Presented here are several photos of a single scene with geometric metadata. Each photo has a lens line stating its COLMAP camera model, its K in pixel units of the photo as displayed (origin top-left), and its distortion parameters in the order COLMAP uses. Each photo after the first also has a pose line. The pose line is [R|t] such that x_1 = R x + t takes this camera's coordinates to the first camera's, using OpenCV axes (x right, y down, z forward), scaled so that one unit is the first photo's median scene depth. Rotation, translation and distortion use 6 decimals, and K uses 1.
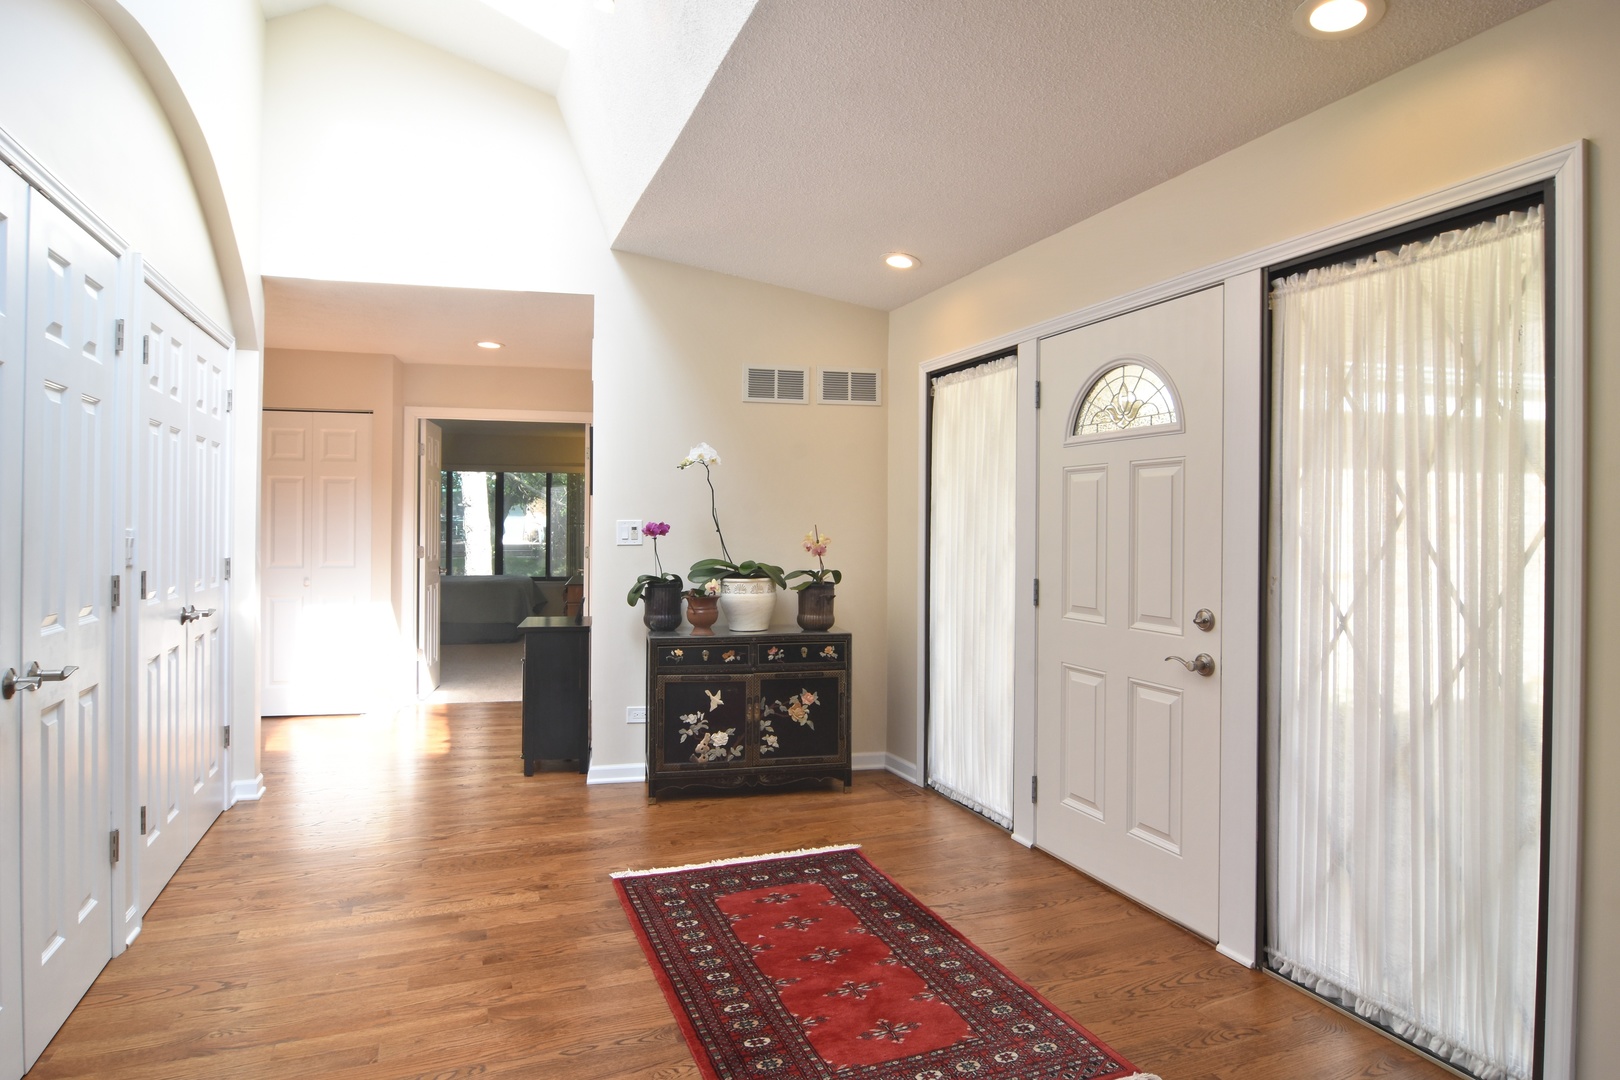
lens RADIAL K [[879.2, 0, 800.8], [0, 879.2, 530.5], [0, 0, 1]] dist [-0.012260, -0.002140]
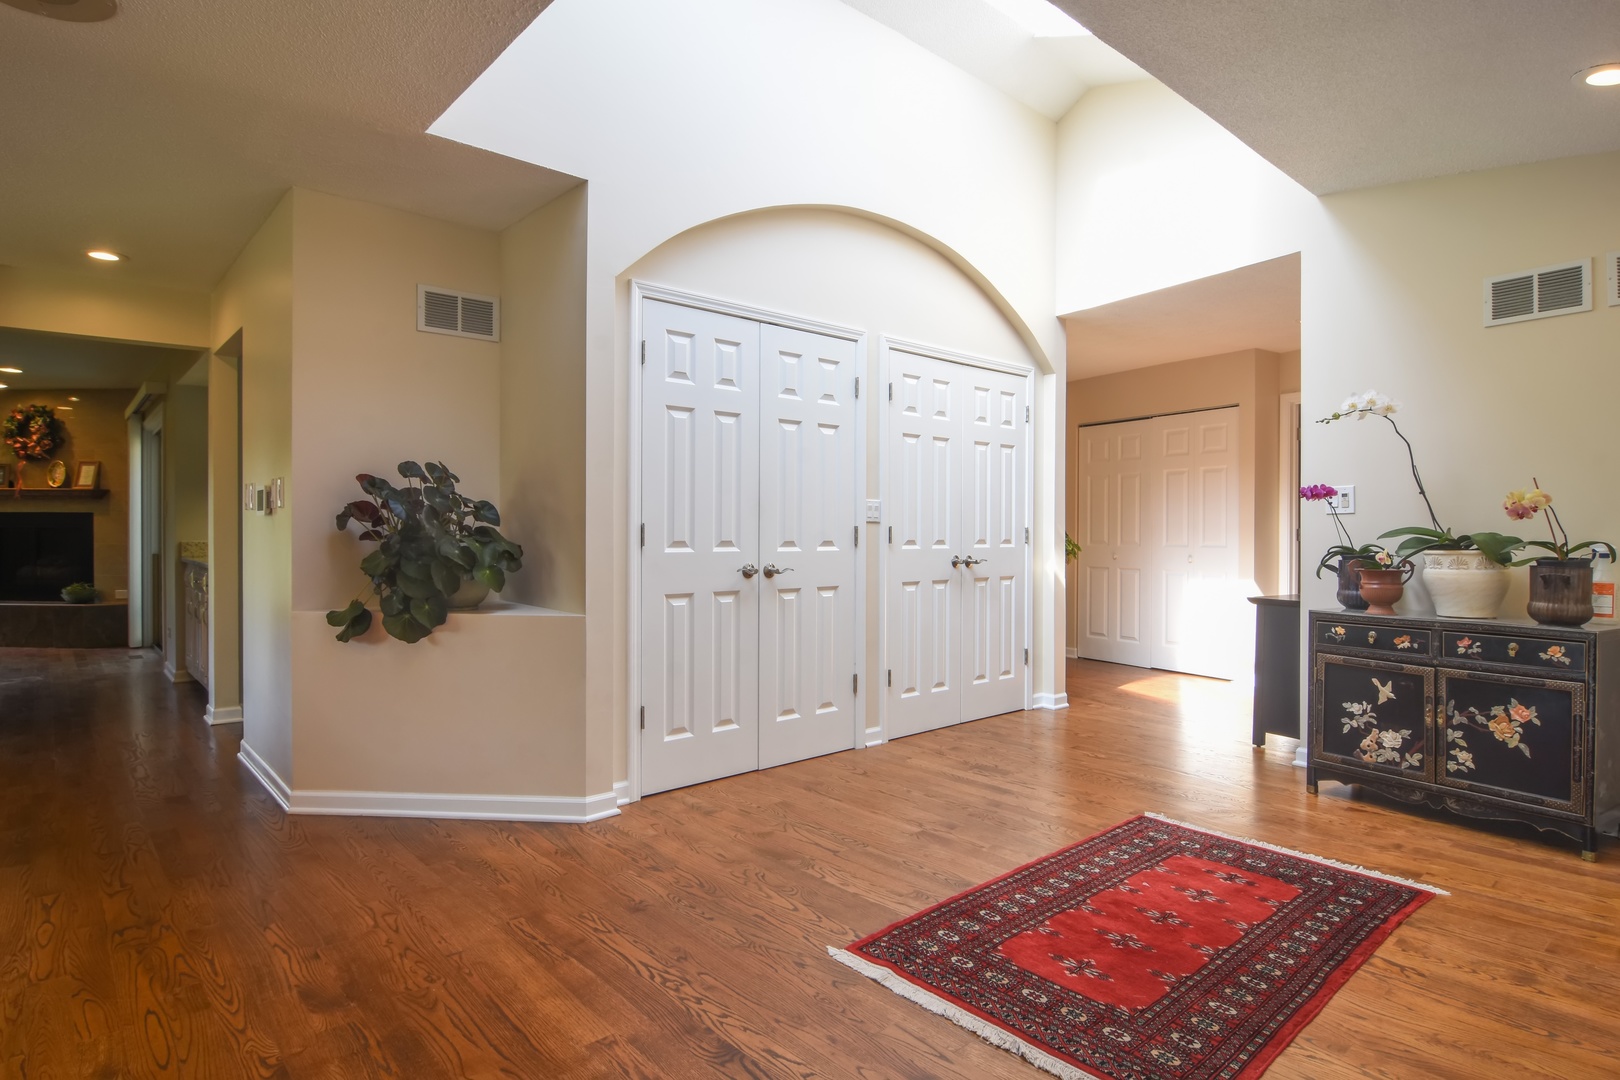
lens RADIAL K [[858.9, 0, 817.8], [0, 858.9, 535.9], [0, 0, 1]] dist [-0.020375, -0.001087]
pose [[0.351804, -0.001964, -0.936072, 0.474839], [-0.001523, 0.999995, -0.002670, 0.045945], [0.936073, 0.002365, 0.351799, 0.201625]]
